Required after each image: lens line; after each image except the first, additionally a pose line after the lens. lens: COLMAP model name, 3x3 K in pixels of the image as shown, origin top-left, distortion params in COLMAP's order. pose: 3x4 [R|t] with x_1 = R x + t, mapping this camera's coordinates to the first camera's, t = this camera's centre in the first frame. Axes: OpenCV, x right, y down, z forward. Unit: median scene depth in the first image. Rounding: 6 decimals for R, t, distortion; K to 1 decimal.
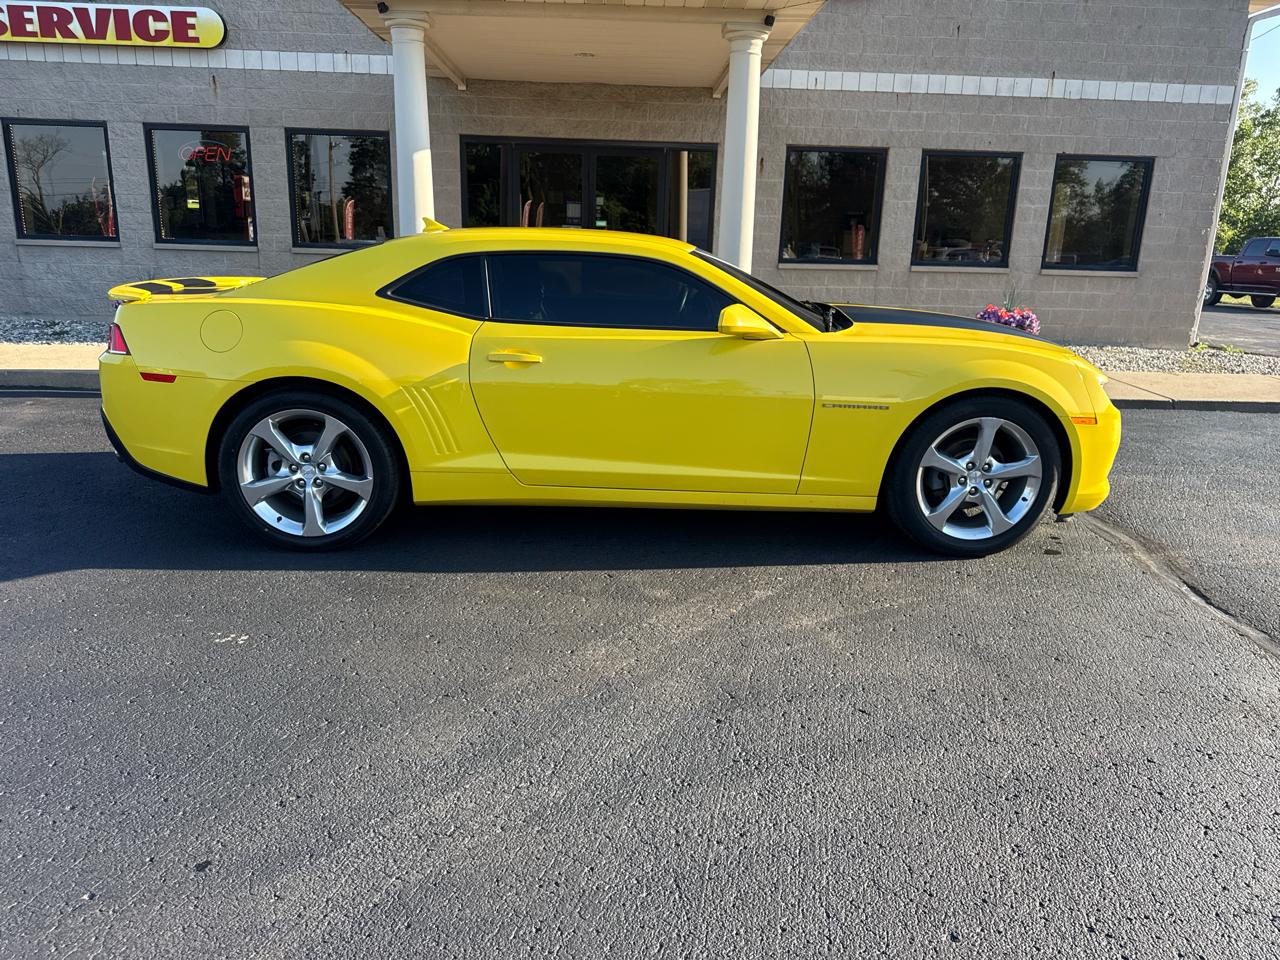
lens RADIAL K [[896.4, 0, 592.4], [0, 896.4, 467.7], [0, 0, 1]] dist [0.024710, -0.019777]
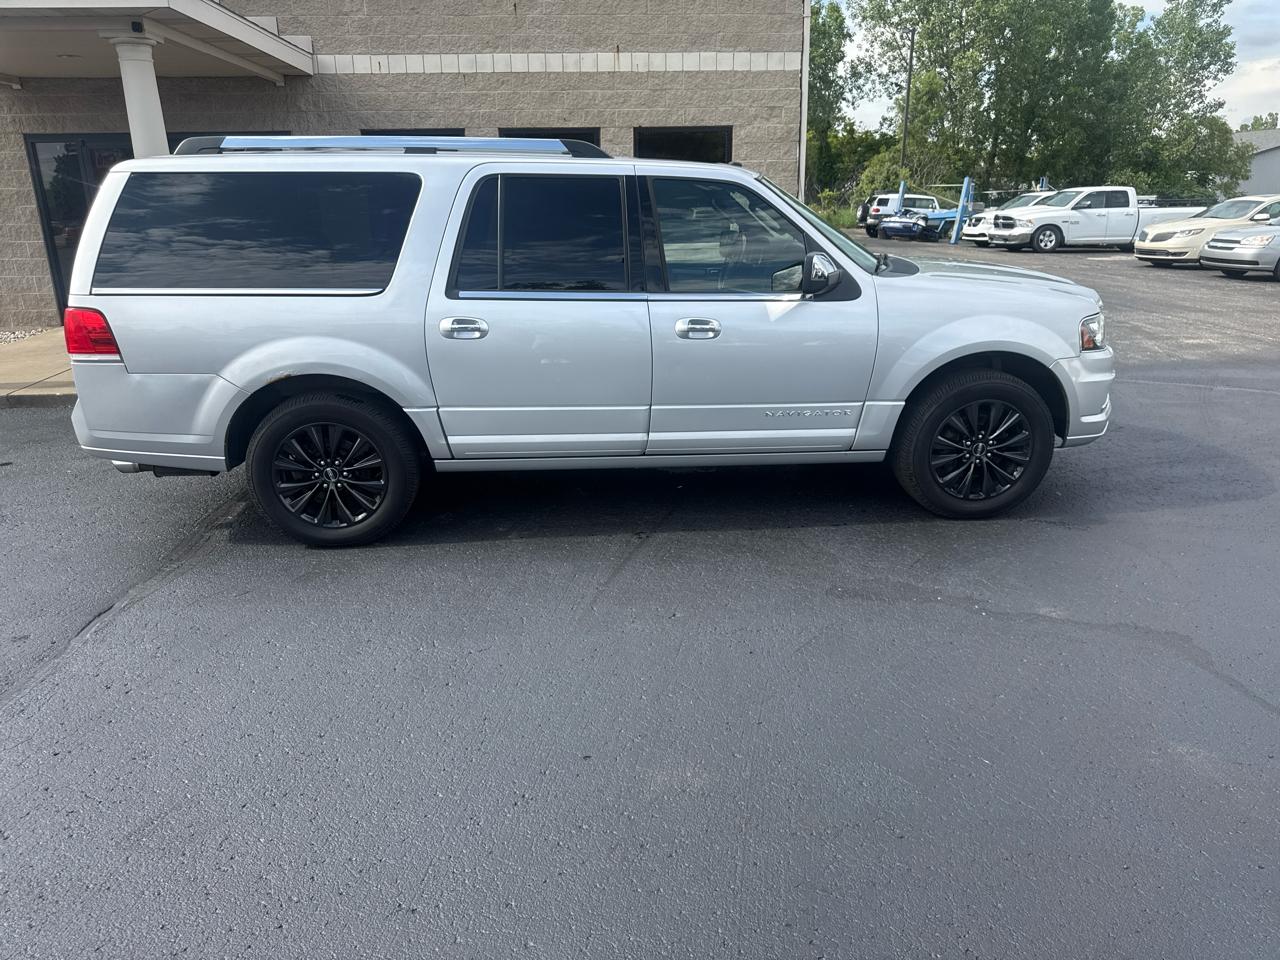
lens RADIAL K [[896.4, 0, 629.8], [0, 896.4, 471.5], [0, 0, 1]] dist [0.024710, -0.019777]
pose [[0.998974, -0.045264, -0.001362, 0.512285], [0.045281, 0.998052, 0.042912, -0.007669], [-0.000583, -0.042930, 0.999078, -0.022650]]
